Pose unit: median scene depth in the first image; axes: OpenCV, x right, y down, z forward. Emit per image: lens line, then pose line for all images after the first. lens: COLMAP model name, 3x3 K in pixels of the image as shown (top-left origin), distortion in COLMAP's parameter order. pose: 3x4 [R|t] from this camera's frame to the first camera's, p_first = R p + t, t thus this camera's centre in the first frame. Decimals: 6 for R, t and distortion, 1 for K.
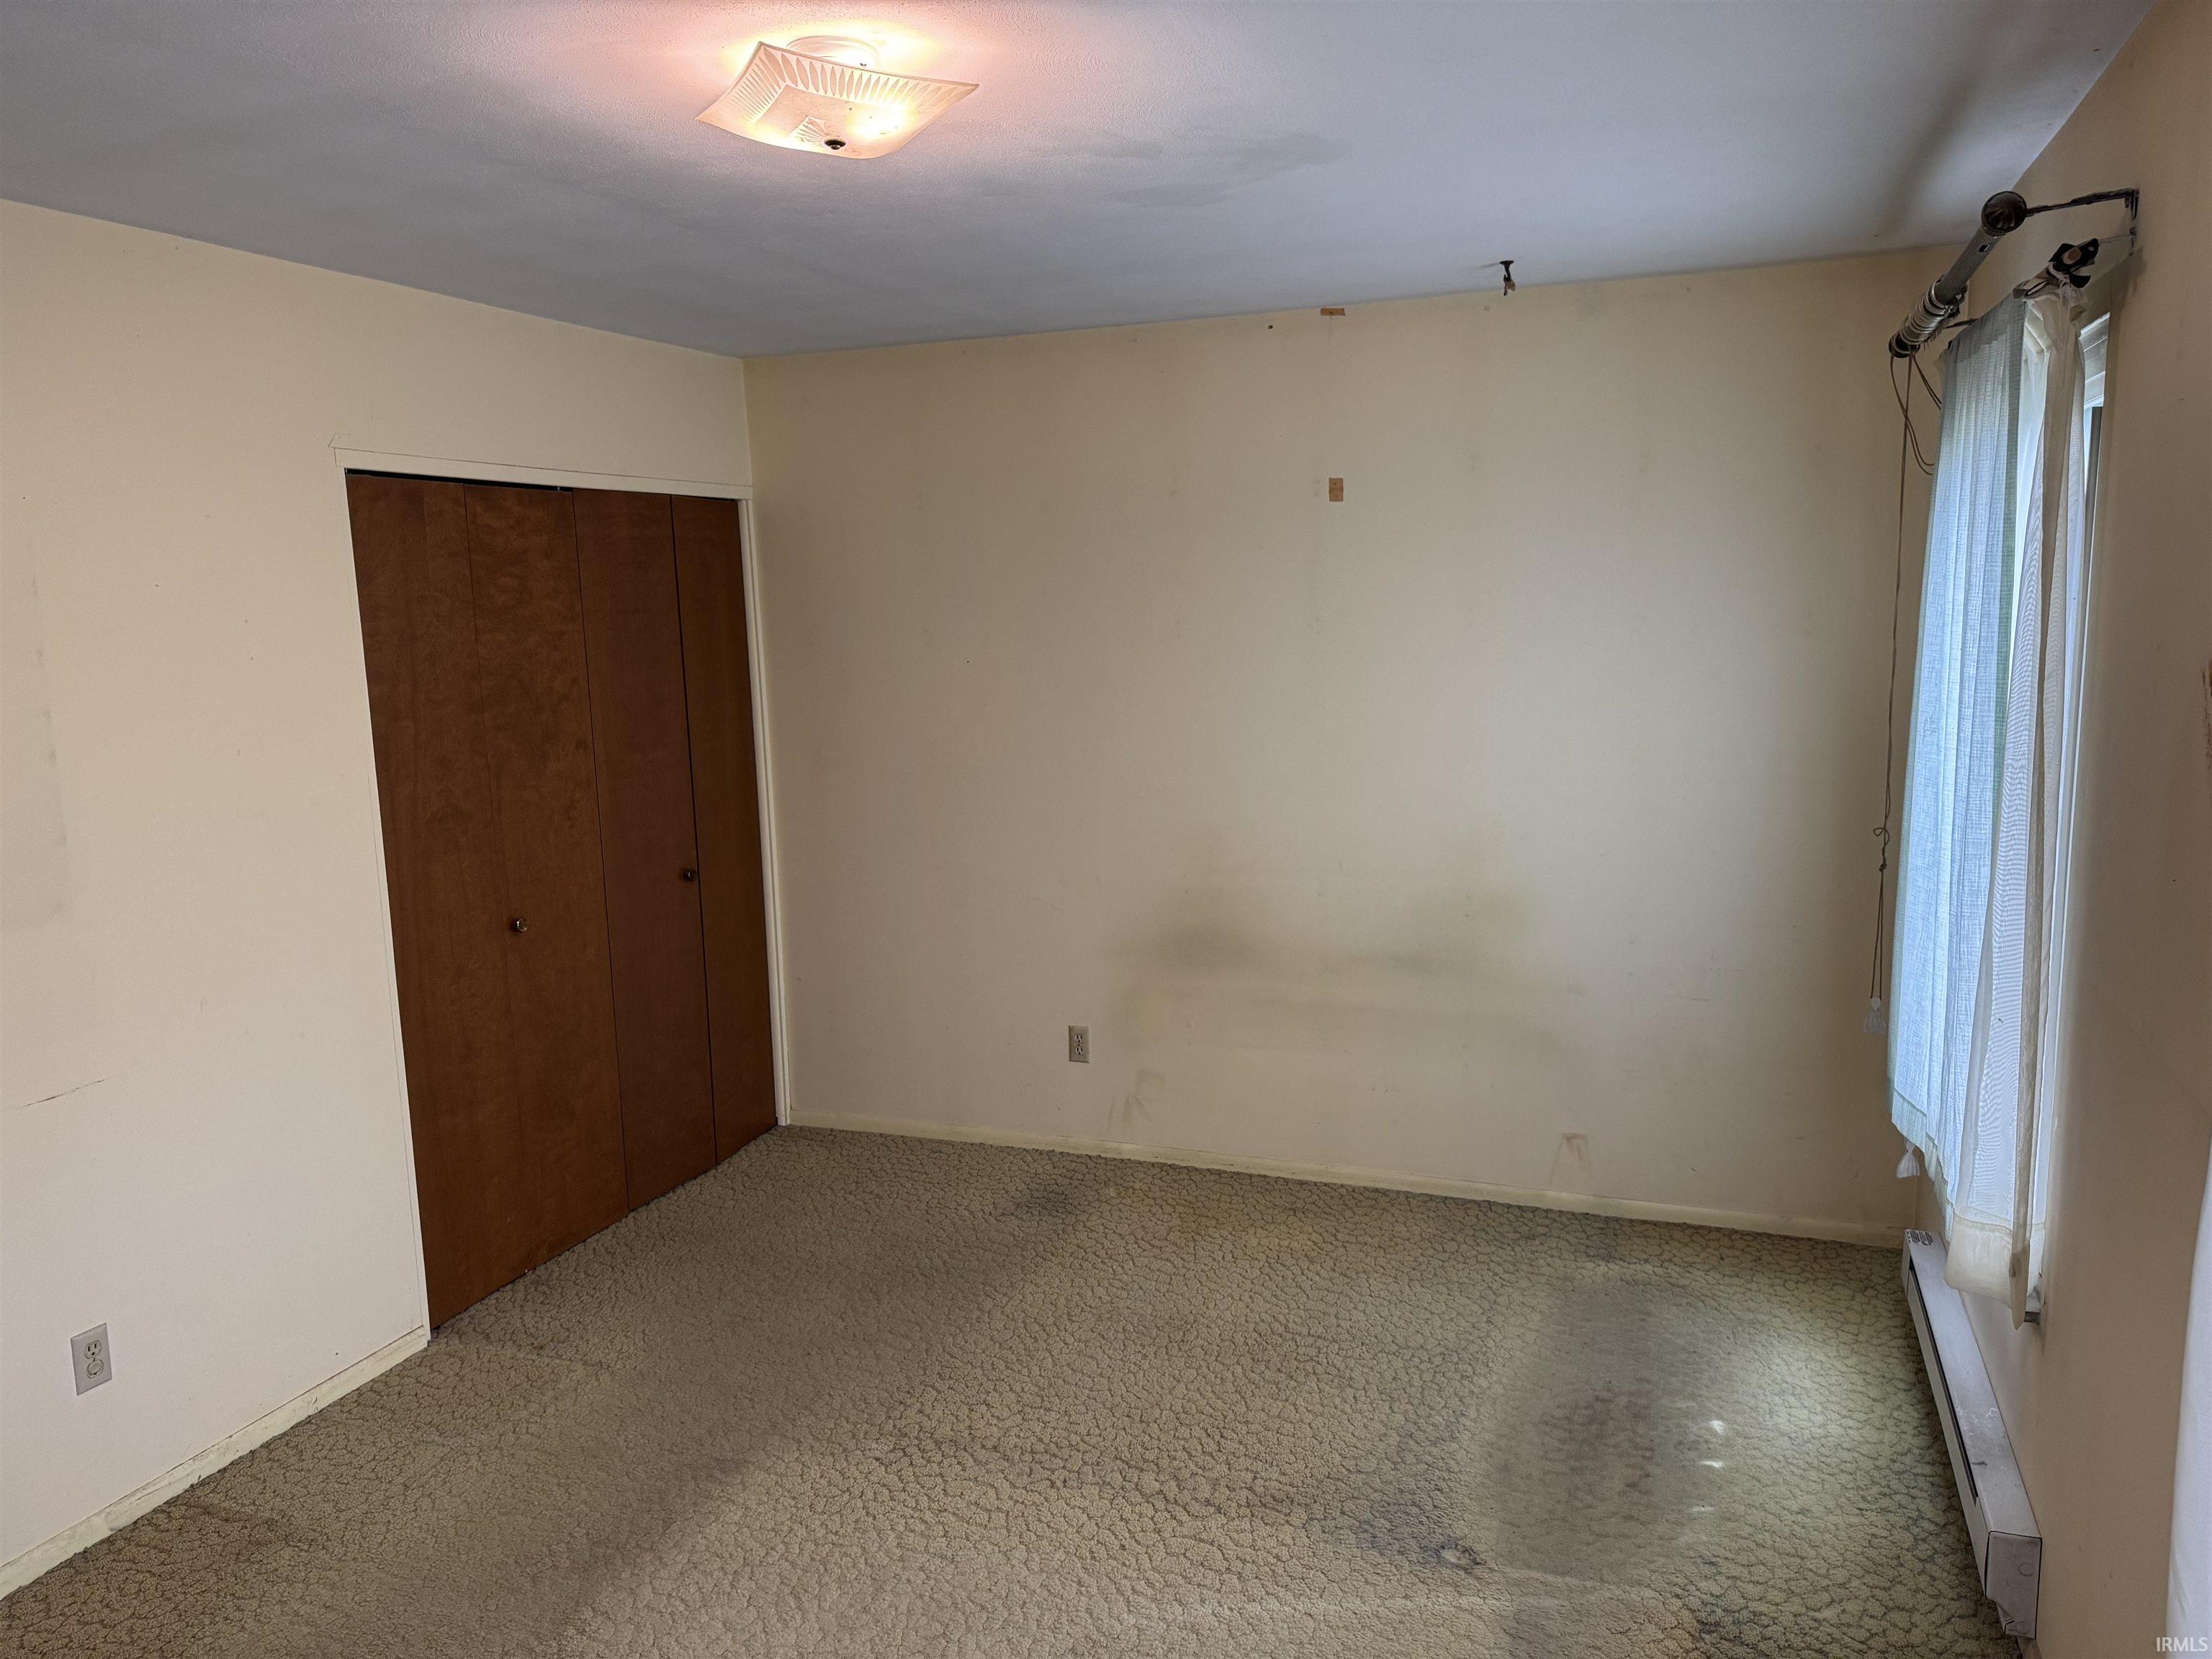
lens RADIAL K [[1539.7, 0, 1098.2], [0, 1539.7, 851.2], [0, 0, 1]] dist [0.068840, -0.001274]
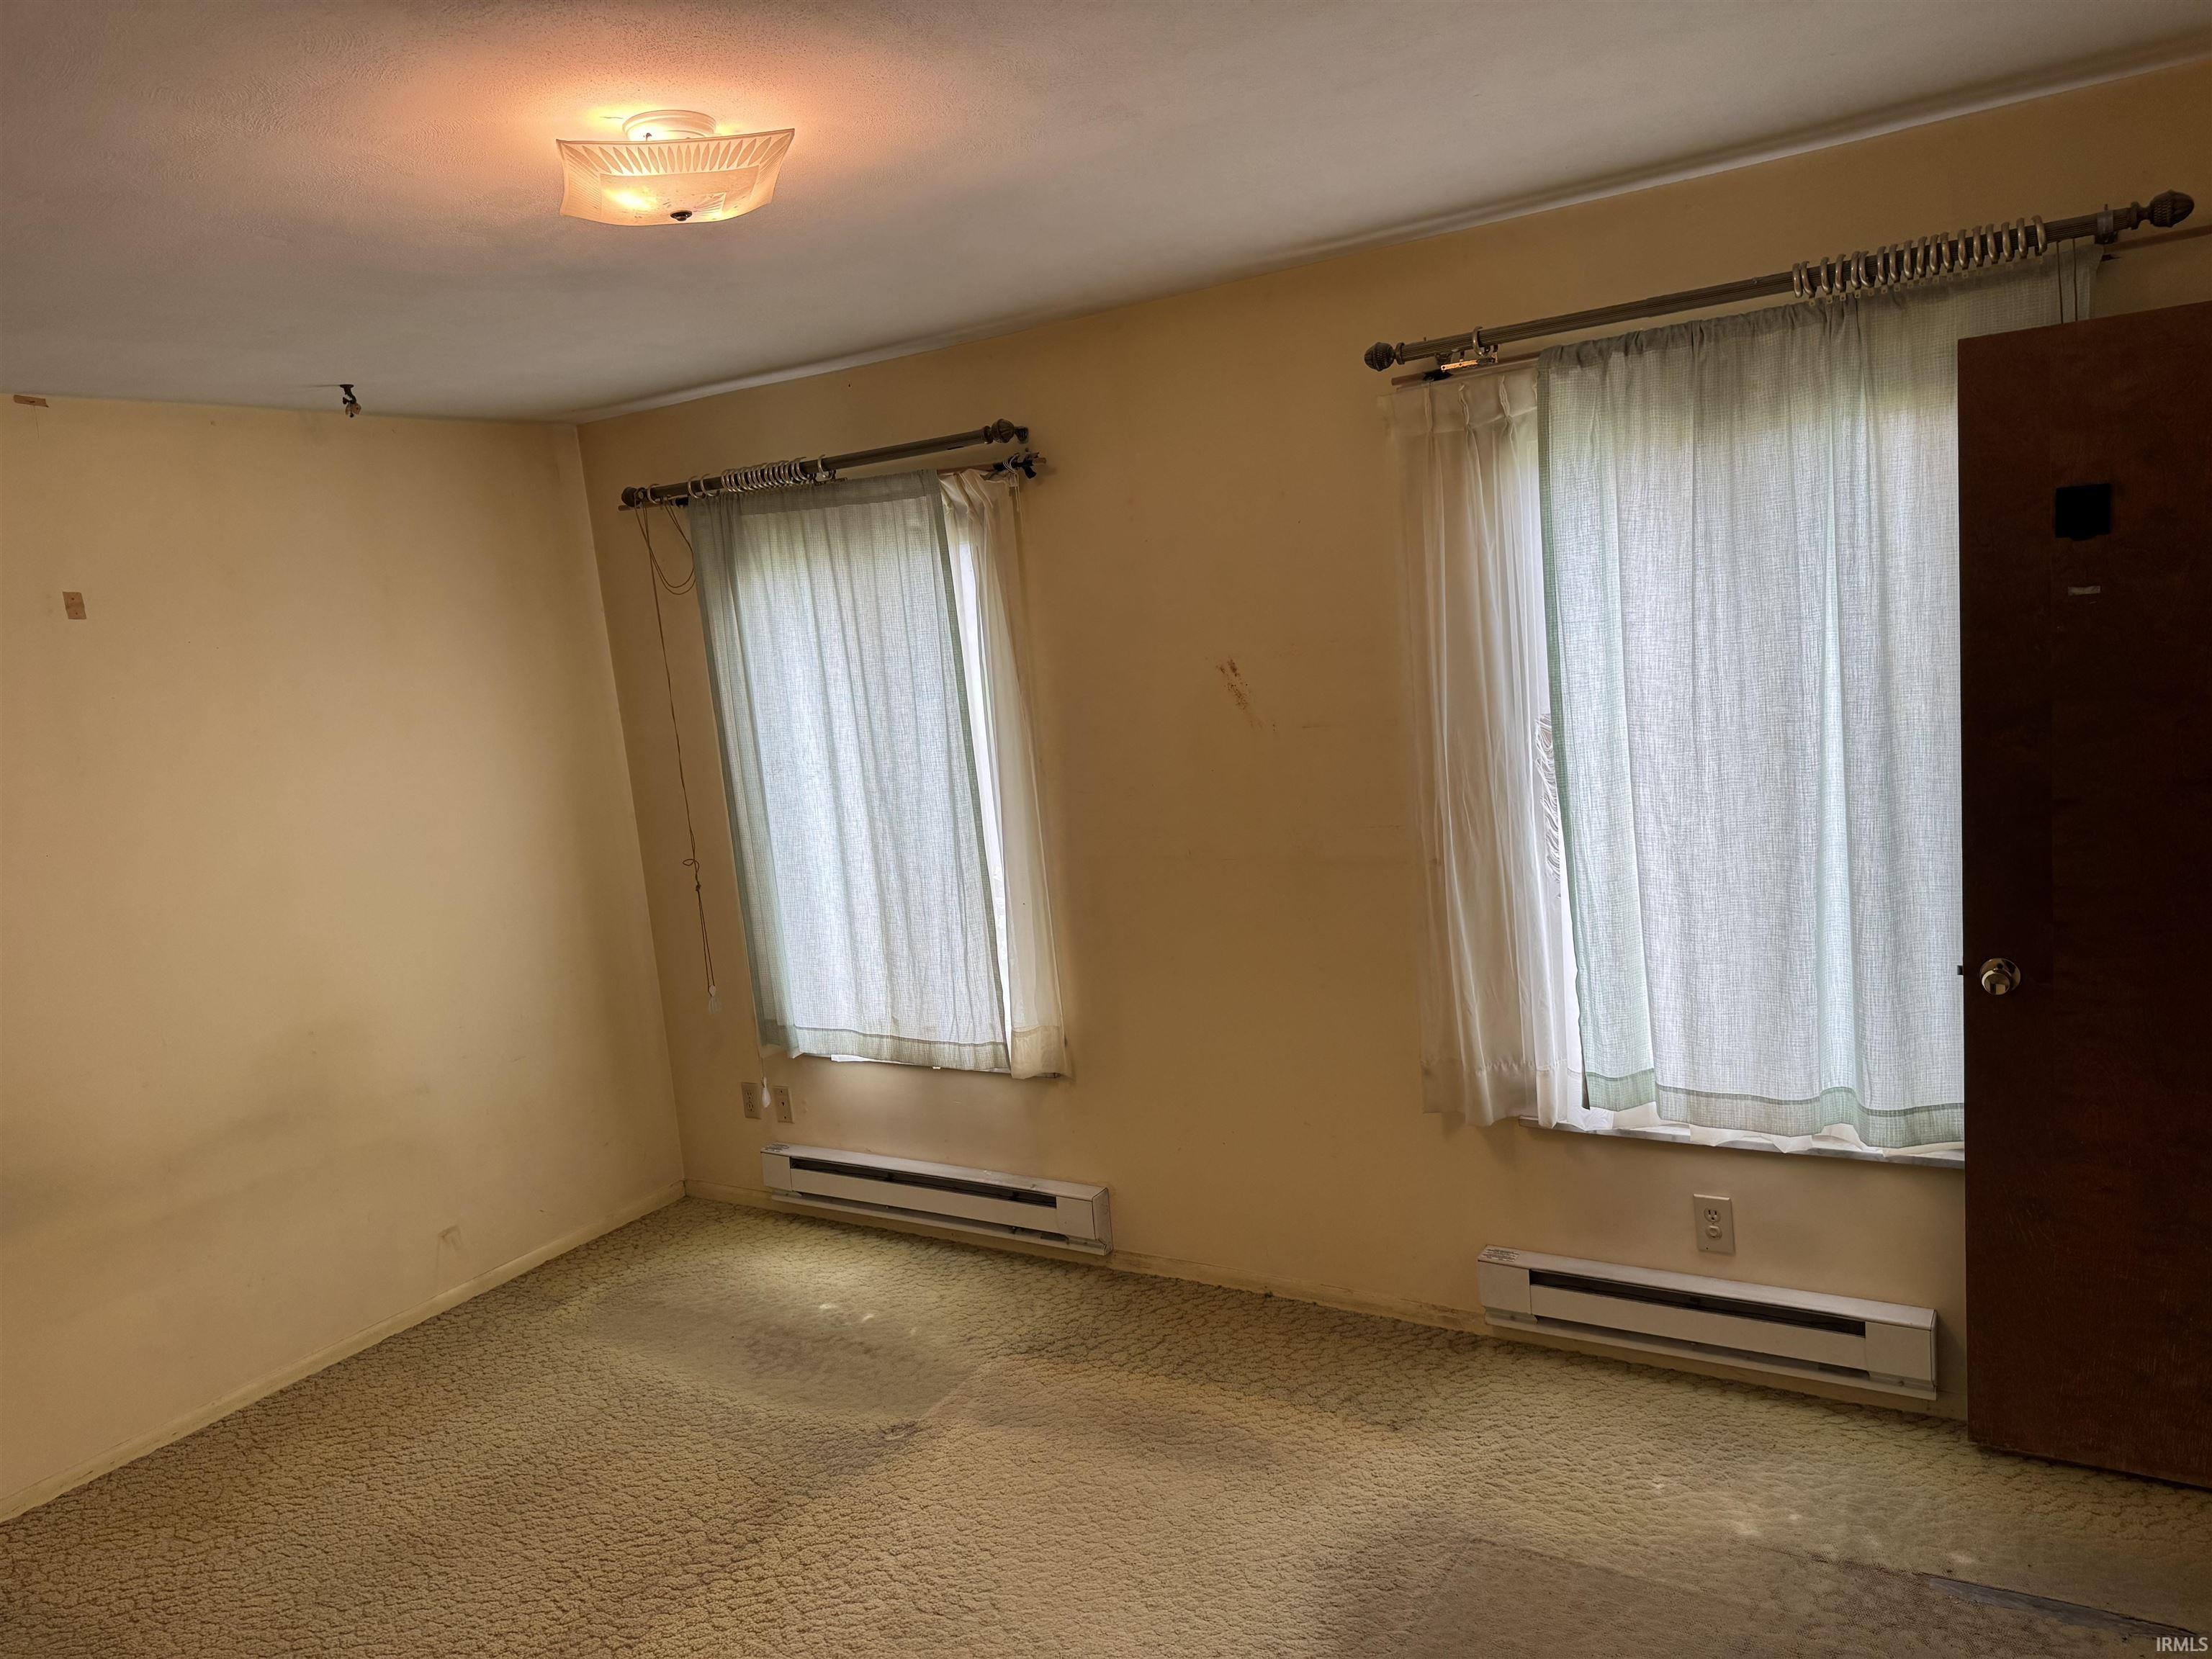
lens RADIAL K [[1566.2, 0, 1106.0], [0, 1566.2, 829.5], [0, 0, 1]] dist [0.002637, 0.001316]
pose [[0.205546, -0.126507, 0.970436, -0.610872], [0.253418, 0.964668, 0.072079, -0.037279], [-0.945267, 0.231110, 0.230343, 0.319169]]
